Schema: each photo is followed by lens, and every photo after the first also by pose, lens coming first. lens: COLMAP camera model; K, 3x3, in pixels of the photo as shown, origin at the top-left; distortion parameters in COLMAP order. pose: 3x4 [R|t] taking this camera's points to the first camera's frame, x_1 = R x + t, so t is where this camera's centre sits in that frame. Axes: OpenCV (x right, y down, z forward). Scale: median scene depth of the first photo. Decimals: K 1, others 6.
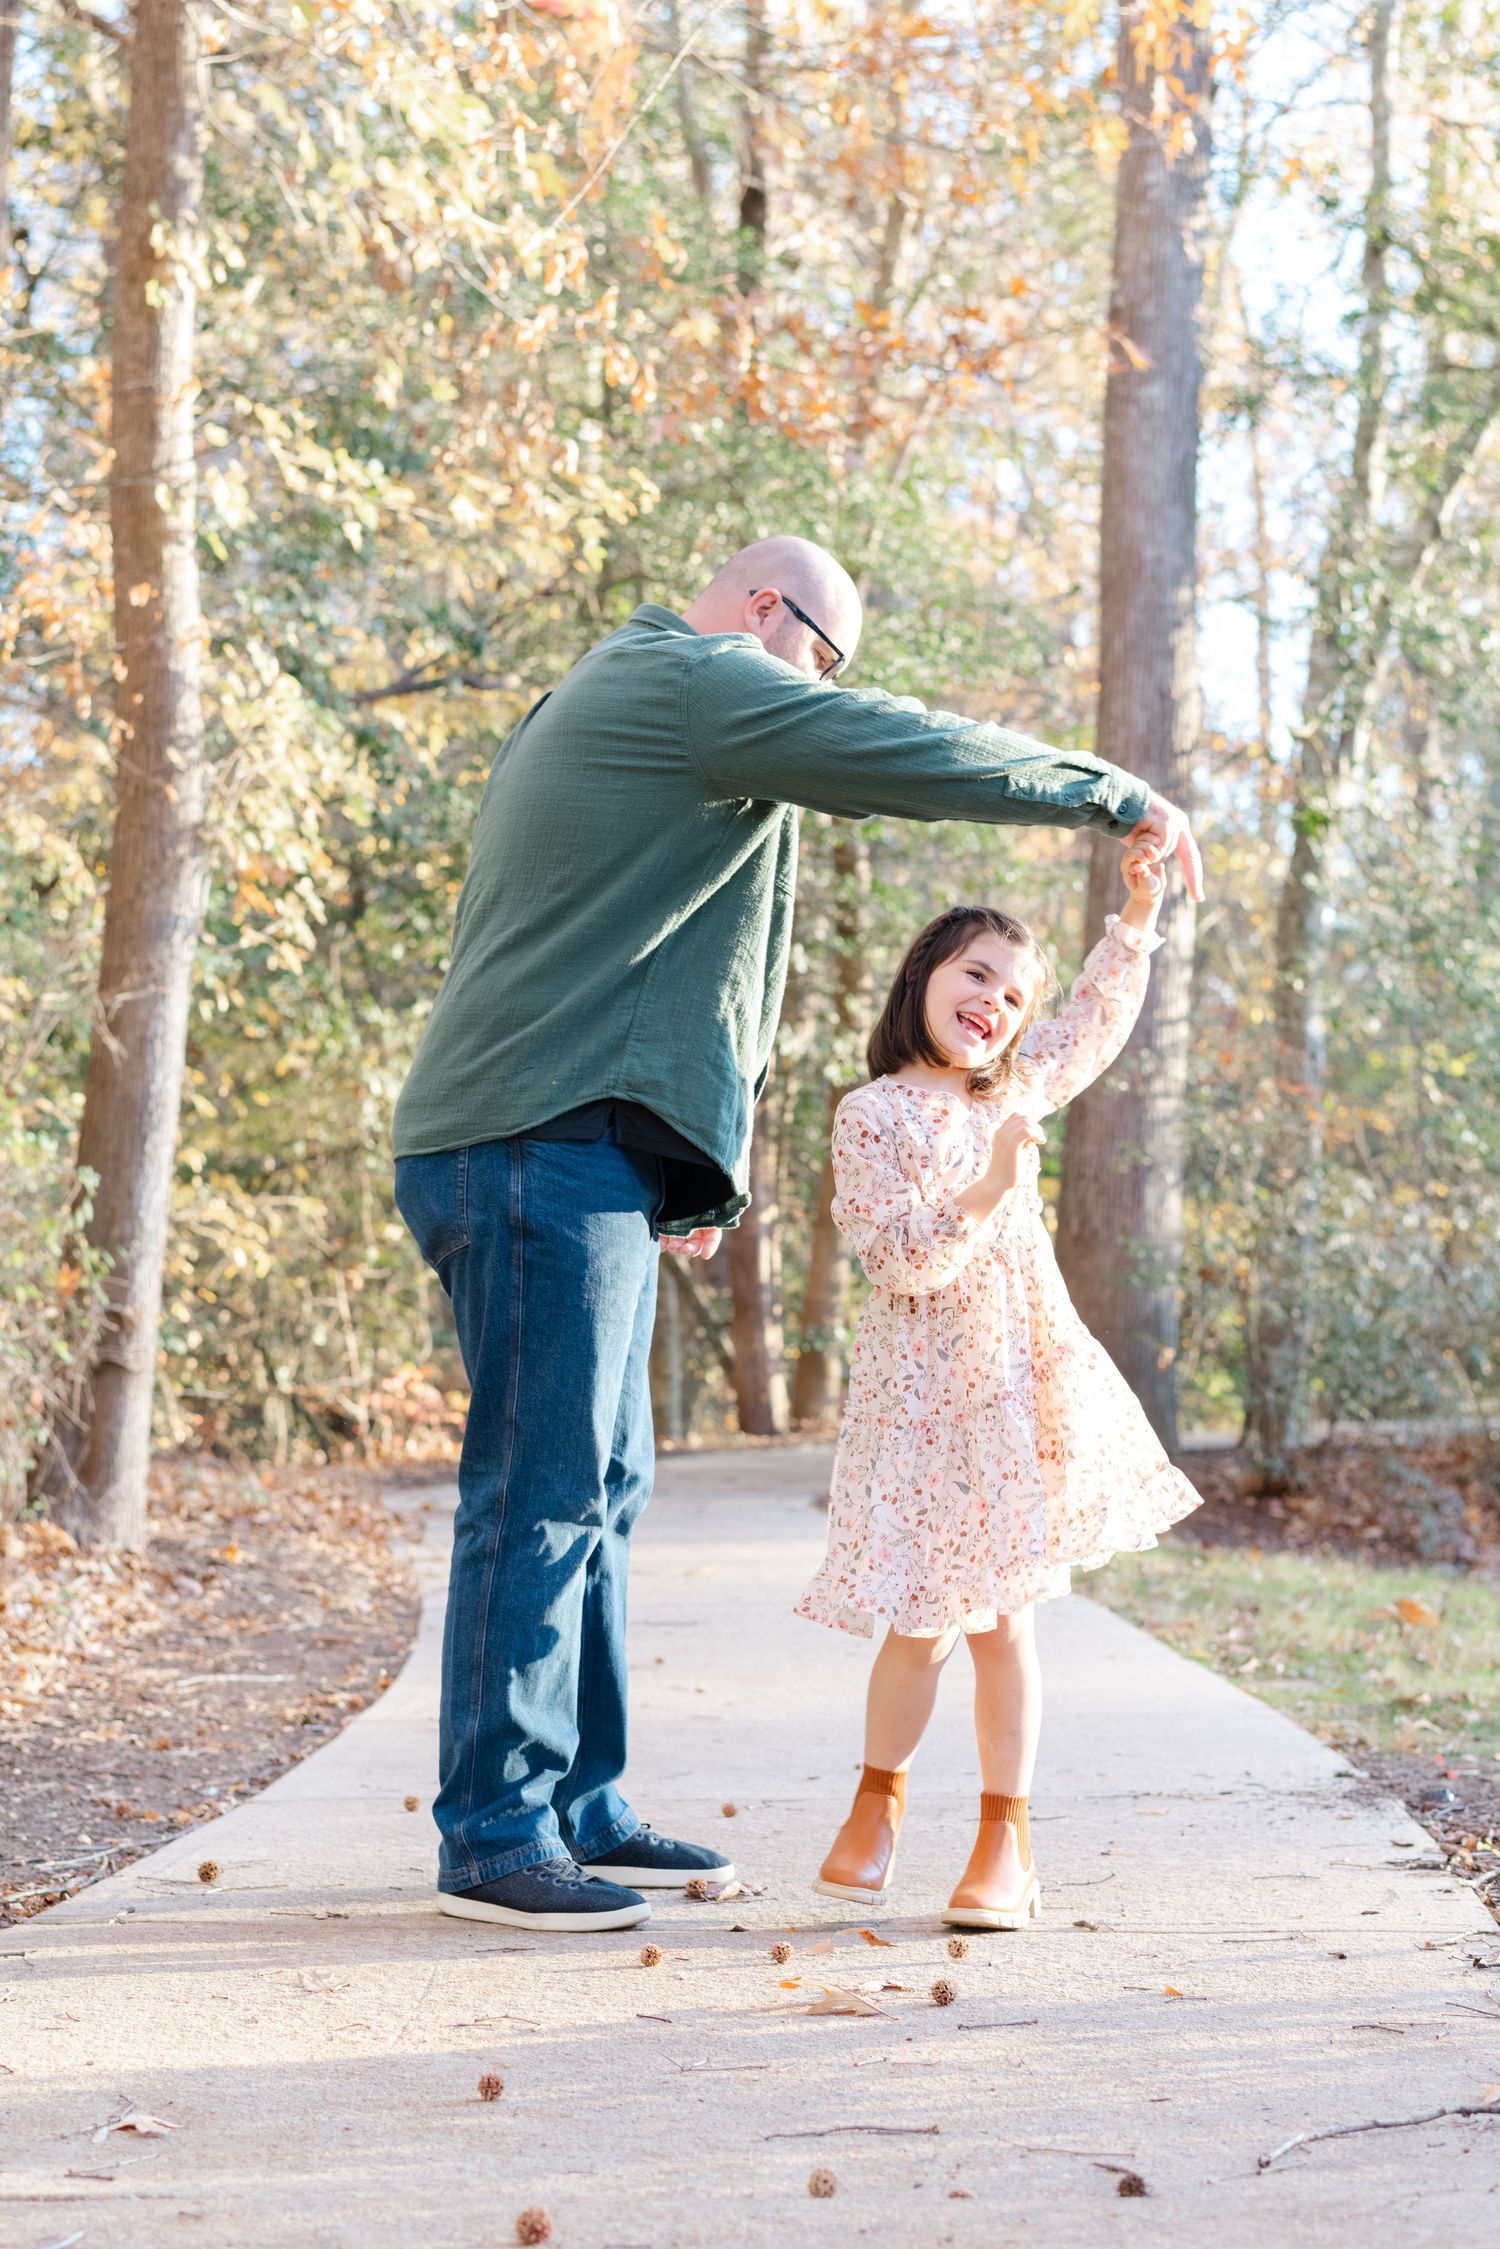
lens RADIAL K [[3531.8, 0, 744.6], [0, 3531.8, 1035.0], [0, 0, 1]] dist [-0.017467, -0.024987]
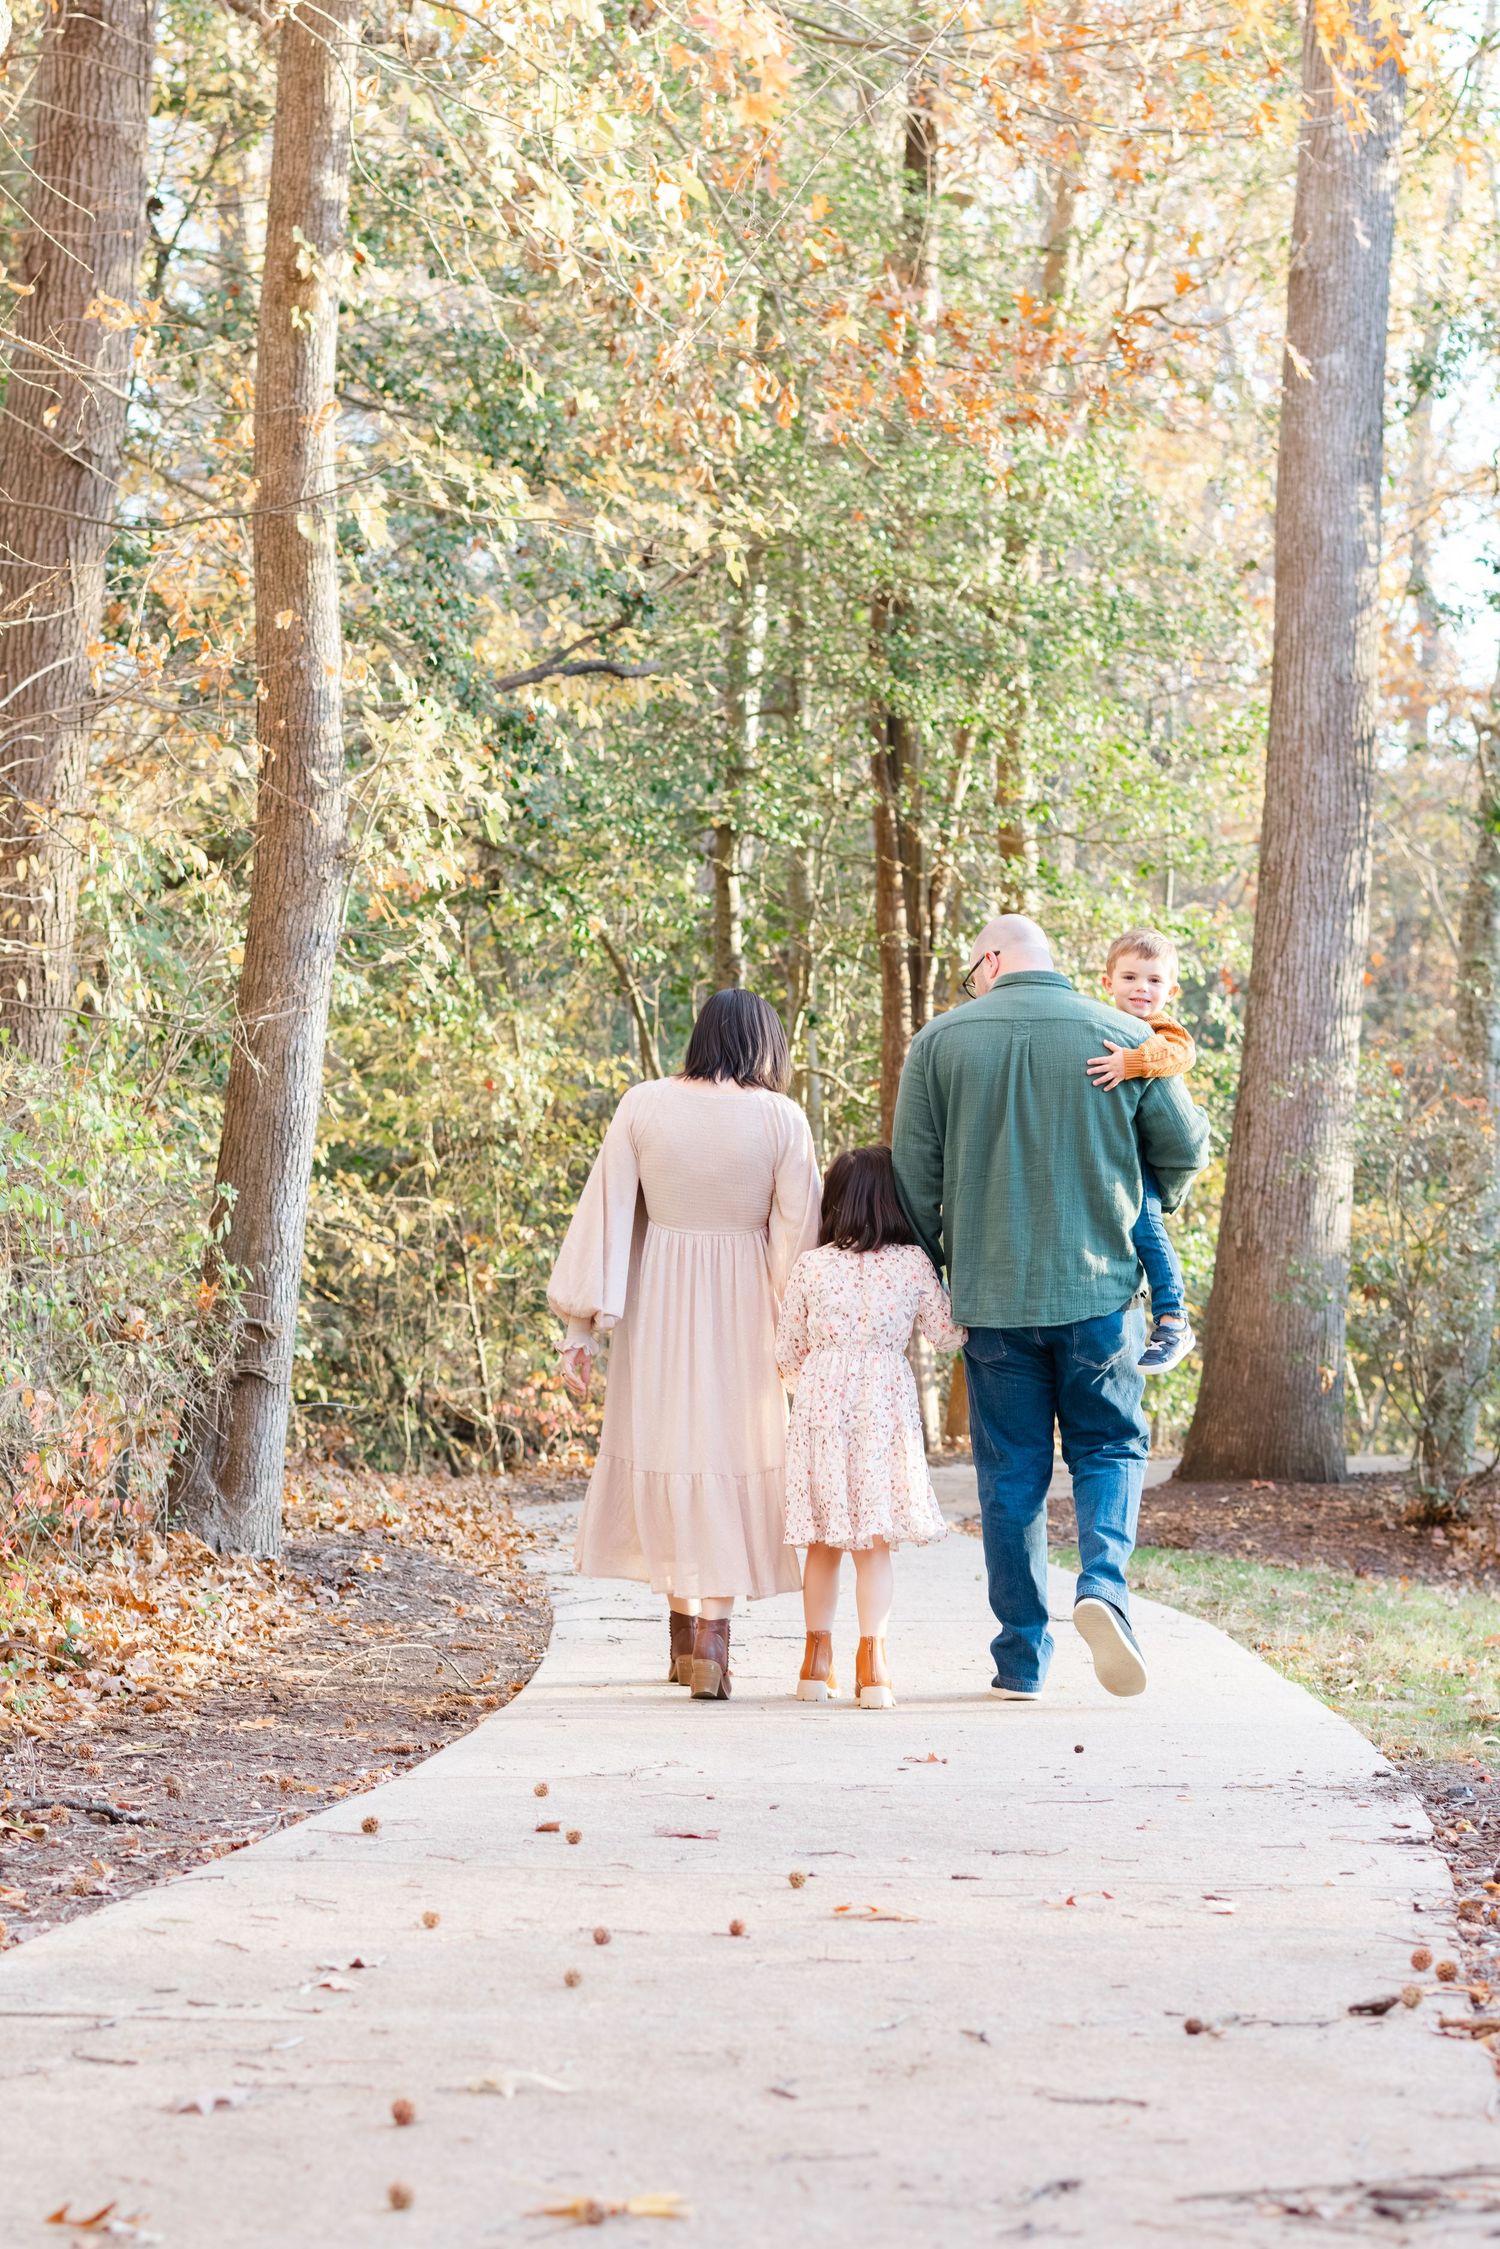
lens RADIAL K [[3861.1, 0, 750.0], [0, 3861.1, 1124.5], [0, 0, 1]] dist [-0.008337, -0.252776]
pose [[0.999075, 0.011873, -0.041332, 0.009297], [-0.010663, 0.999512, 0.029373, -0.013118], [0.041661, -0.028905, 0.998714, -0.100386]]
